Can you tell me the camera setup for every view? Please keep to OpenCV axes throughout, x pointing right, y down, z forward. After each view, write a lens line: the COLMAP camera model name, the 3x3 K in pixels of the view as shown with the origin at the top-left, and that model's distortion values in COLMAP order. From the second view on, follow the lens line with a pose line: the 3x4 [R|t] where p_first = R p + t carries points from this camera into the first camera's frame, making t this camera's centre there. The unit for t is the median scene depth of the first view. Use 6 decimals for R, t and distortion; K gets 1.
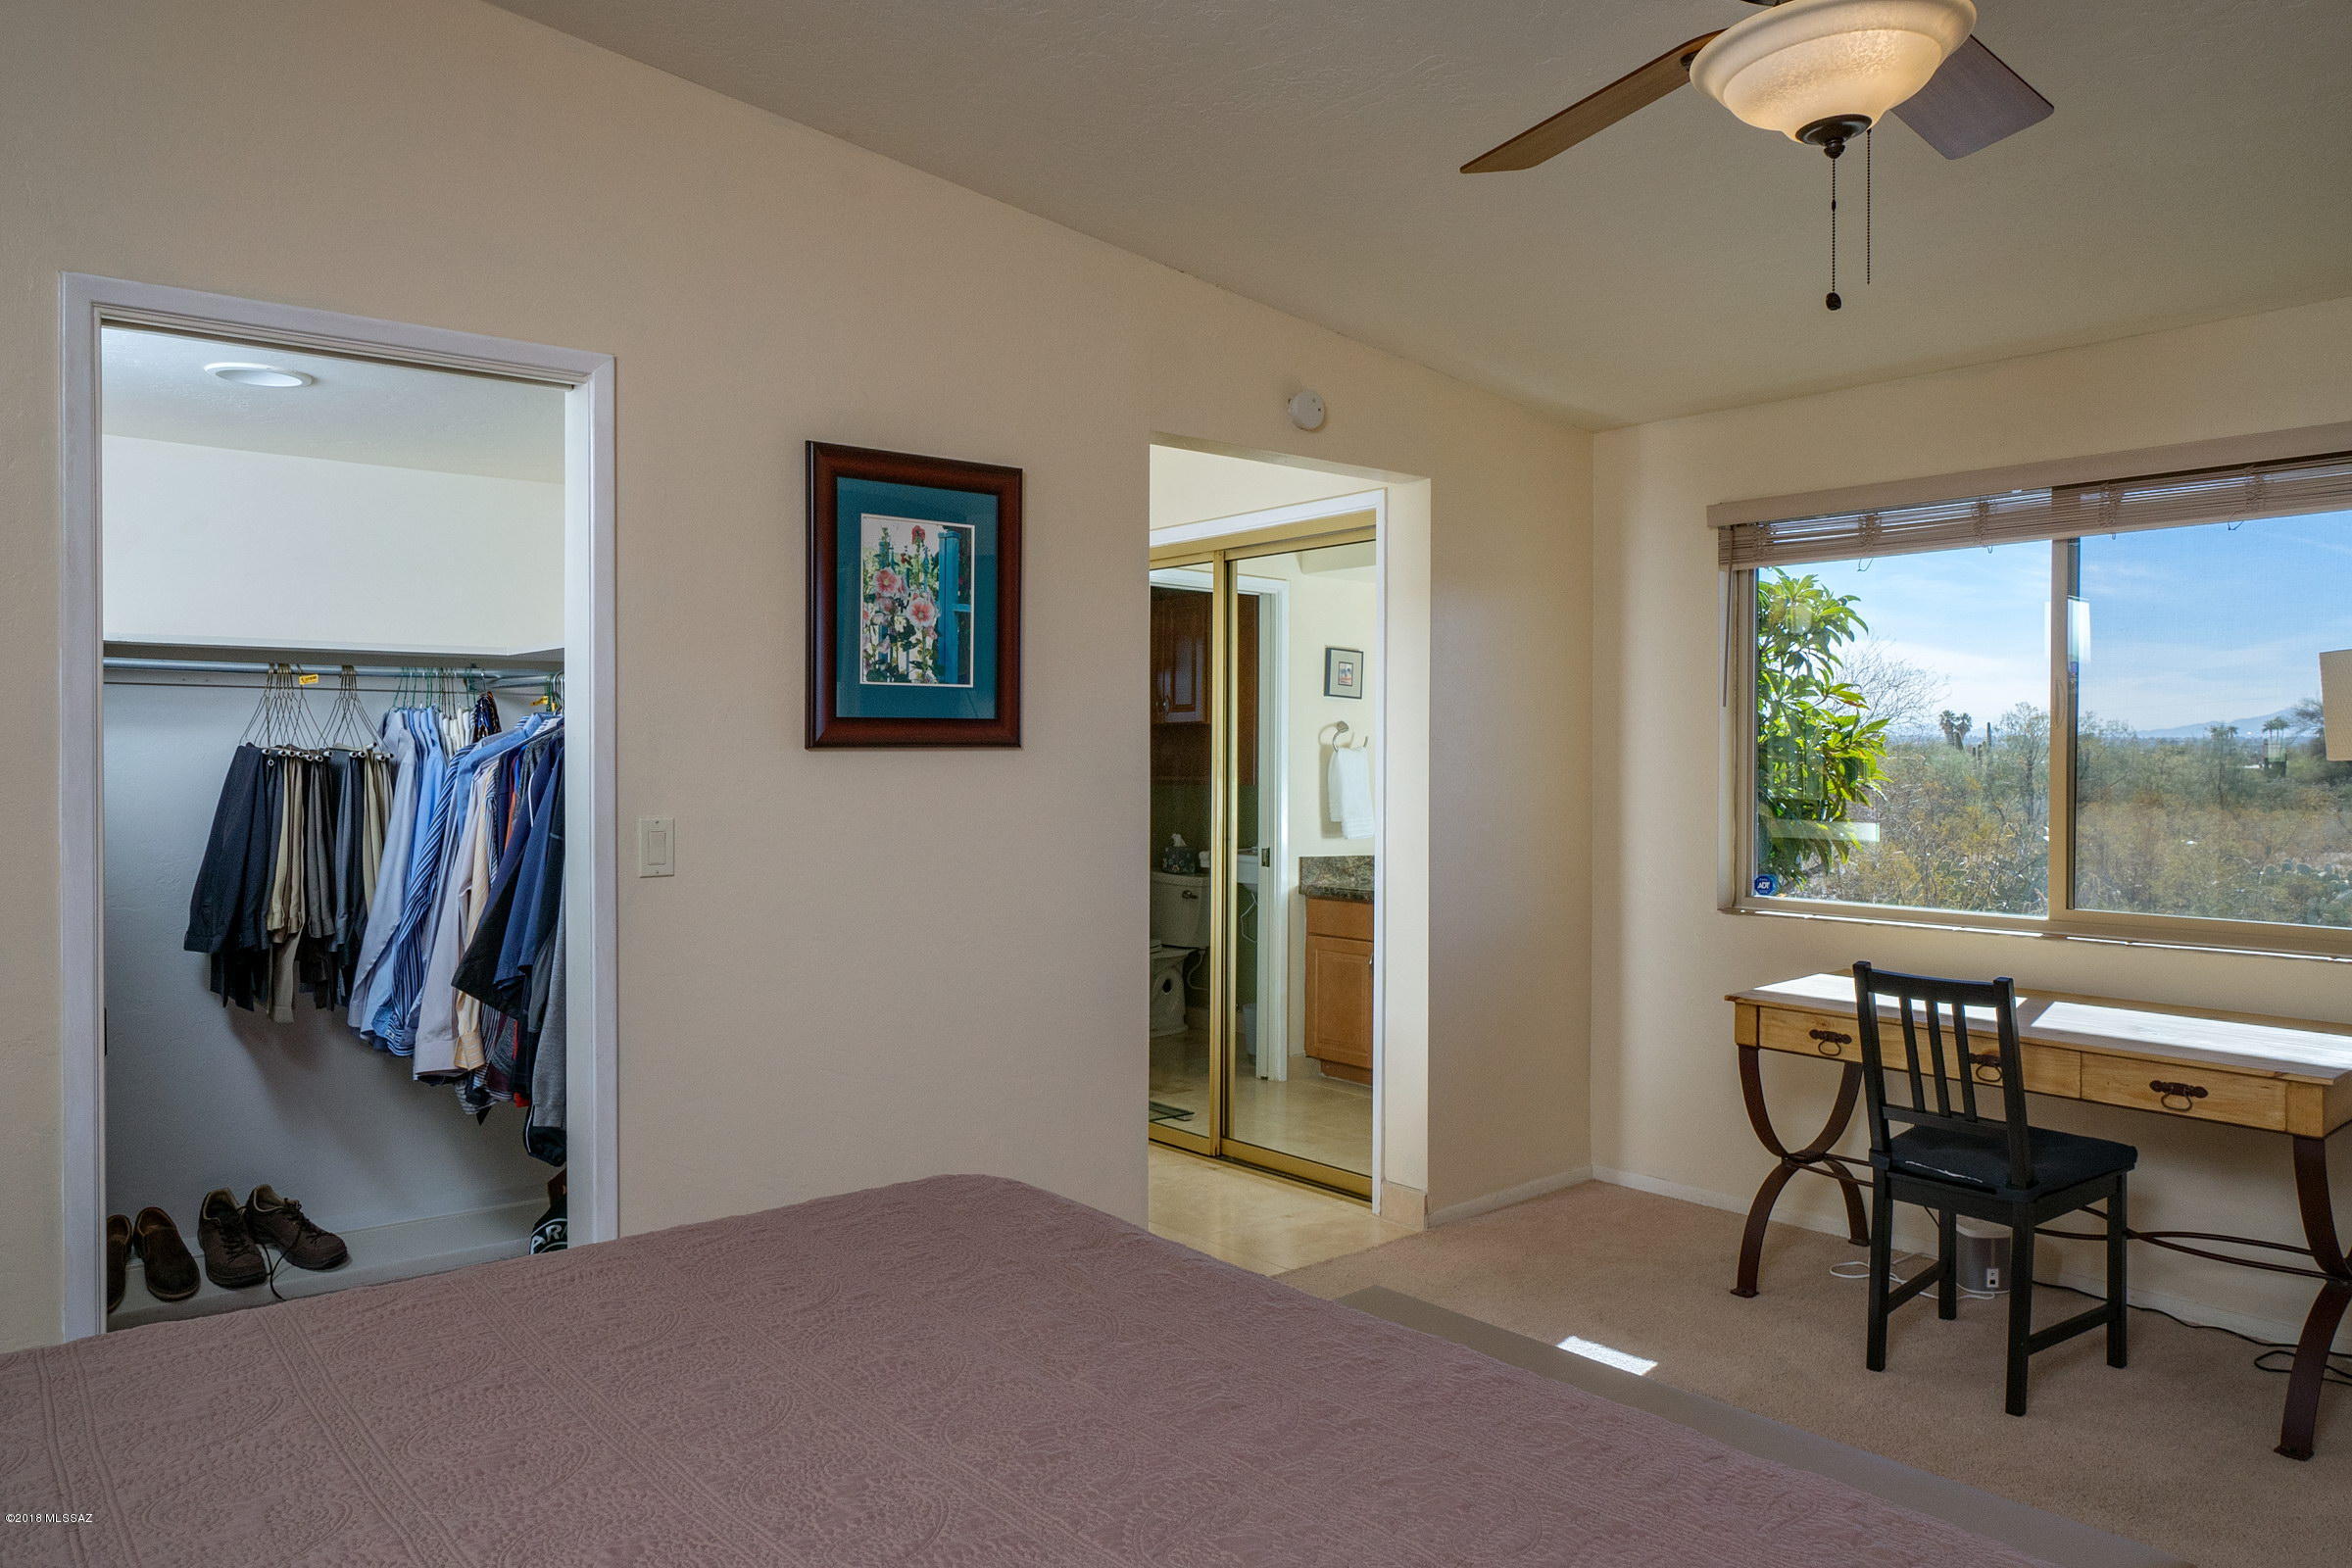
lens RADIAL K [[1681.1, 0, 1183.4], [0, 1681.1, 776.6], [0, 0, 1]] dist [0.003067, 0.000802]
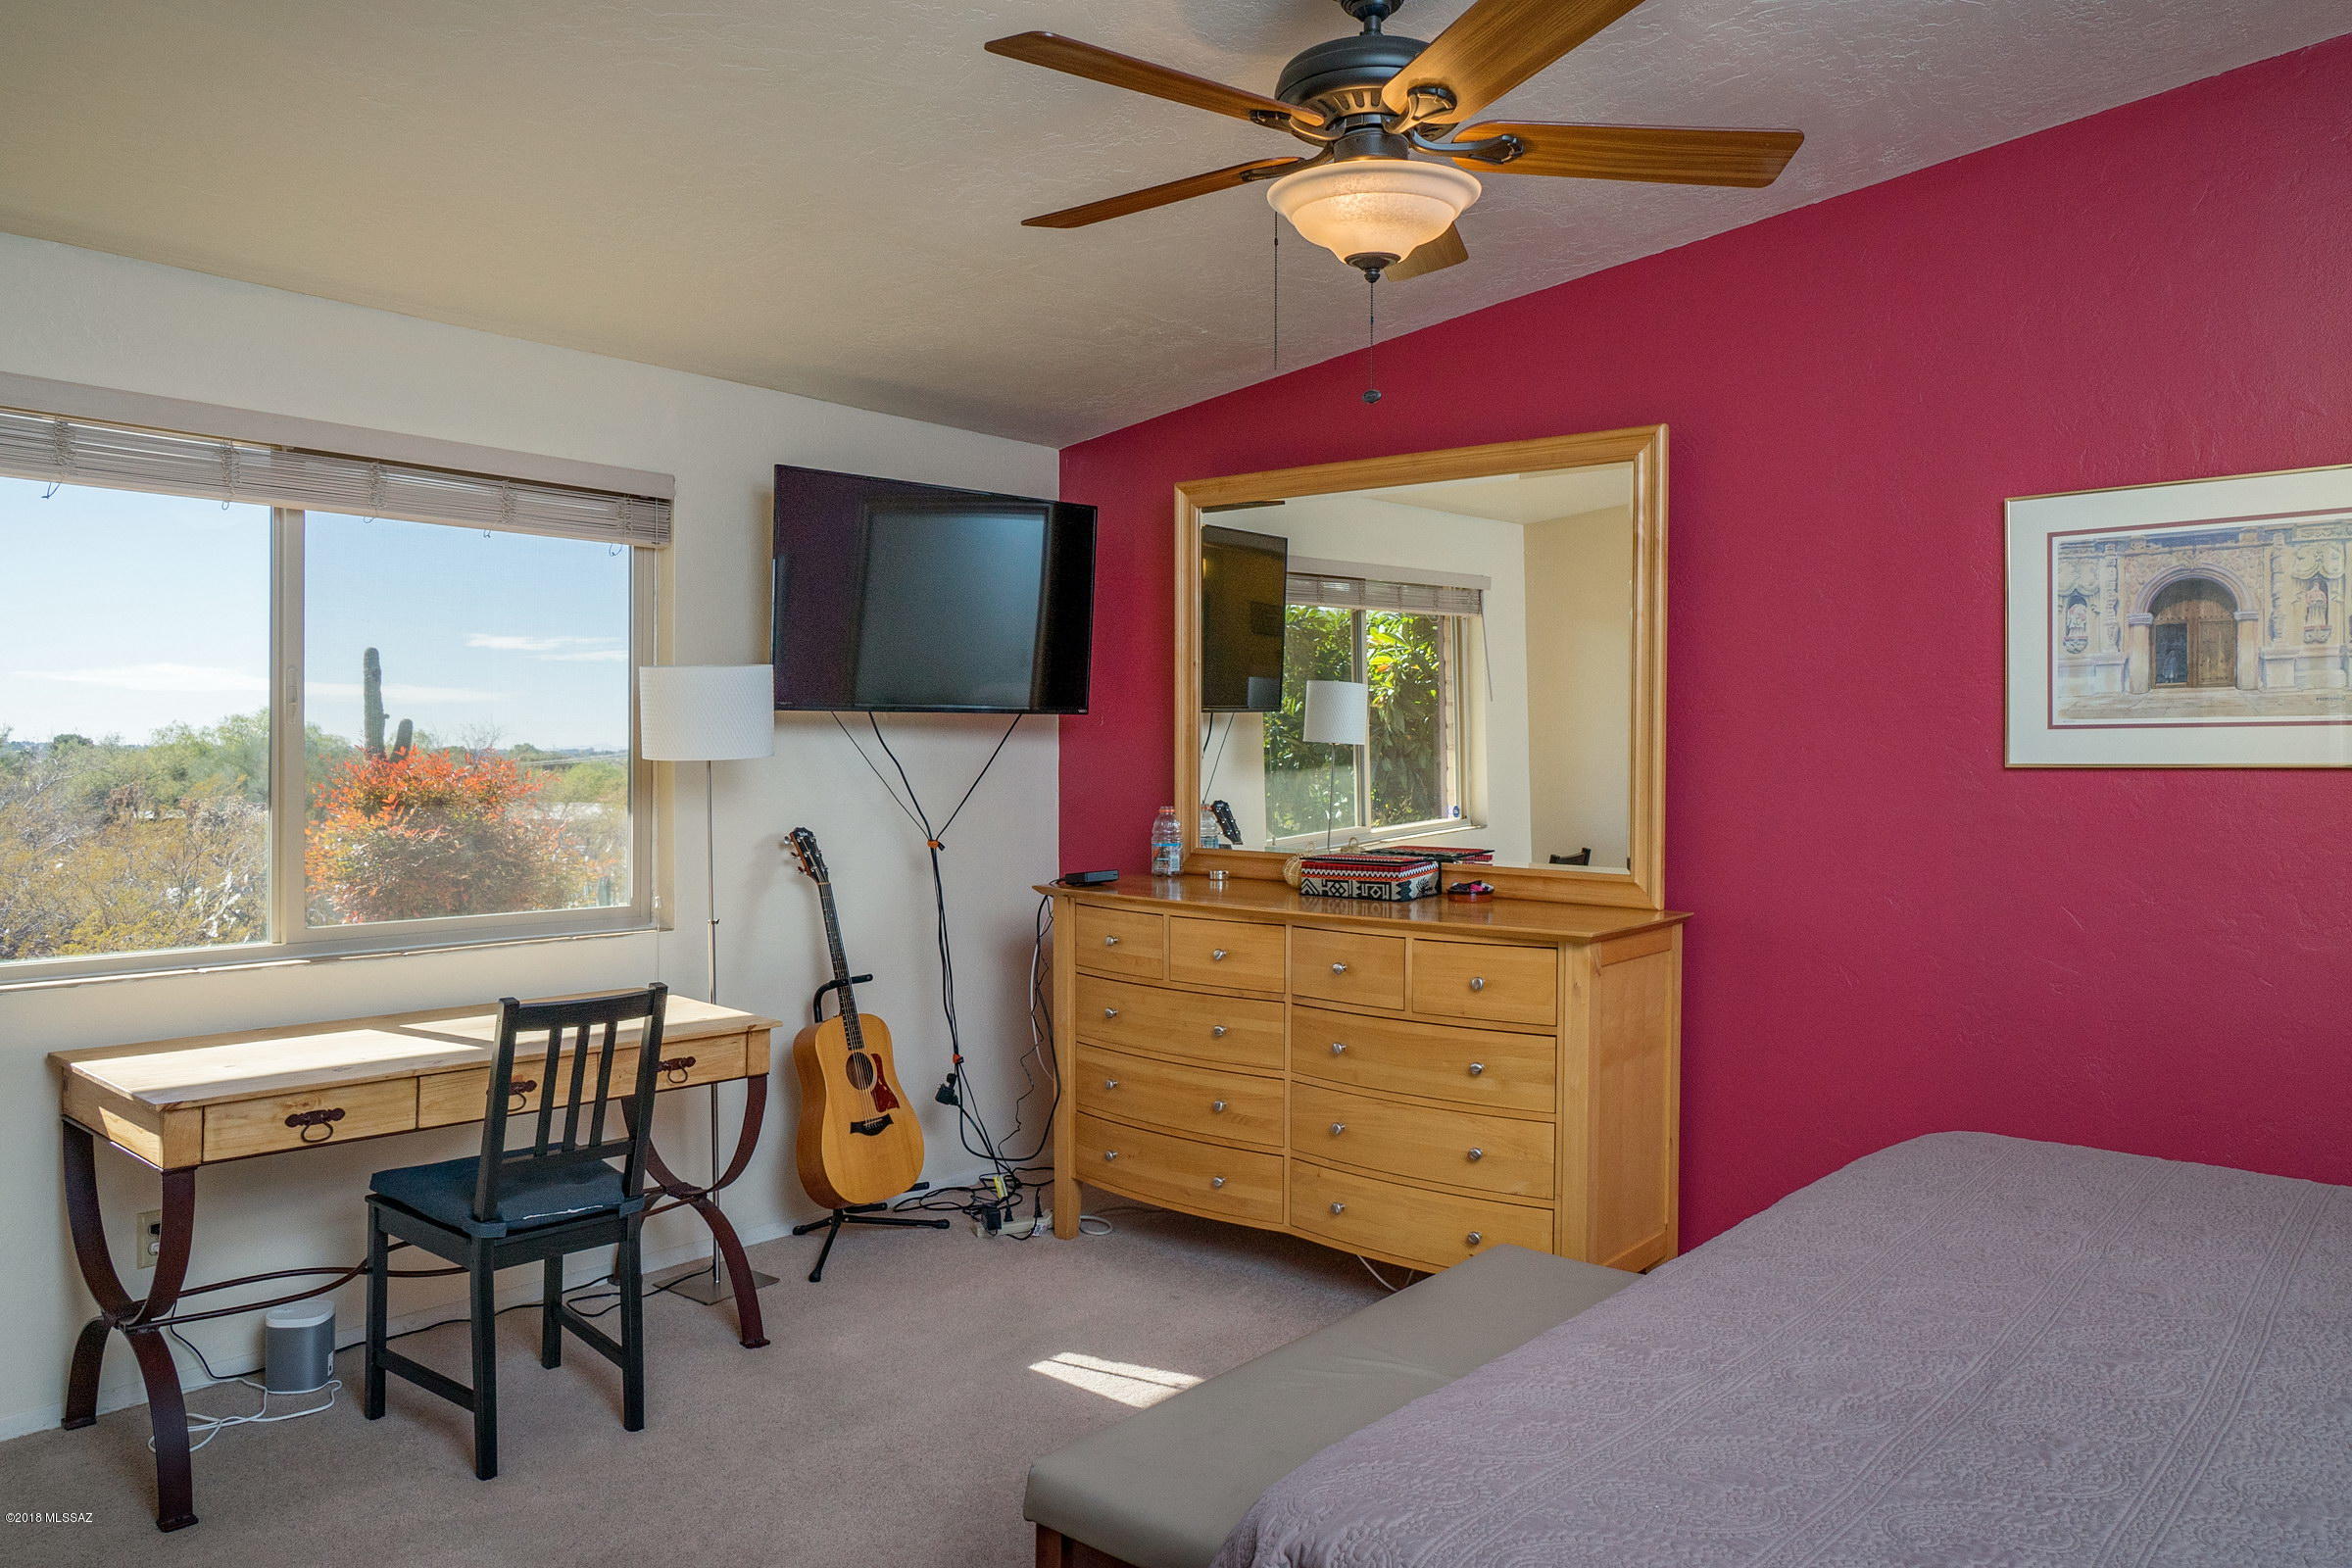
lens RADIAL K [[1681.1, 0, 1184.4], [0, 1681.1, 784.0], [0, 0, 1]] dist [0.003067, 0.000802]
pose [[-0.223450, -0.015268, 0.974596, -0.509873], [0.004136, 0.999853, 0.016612, -0.011801], [-0.974707, 0.007743, -0.223355, 0.863354]]
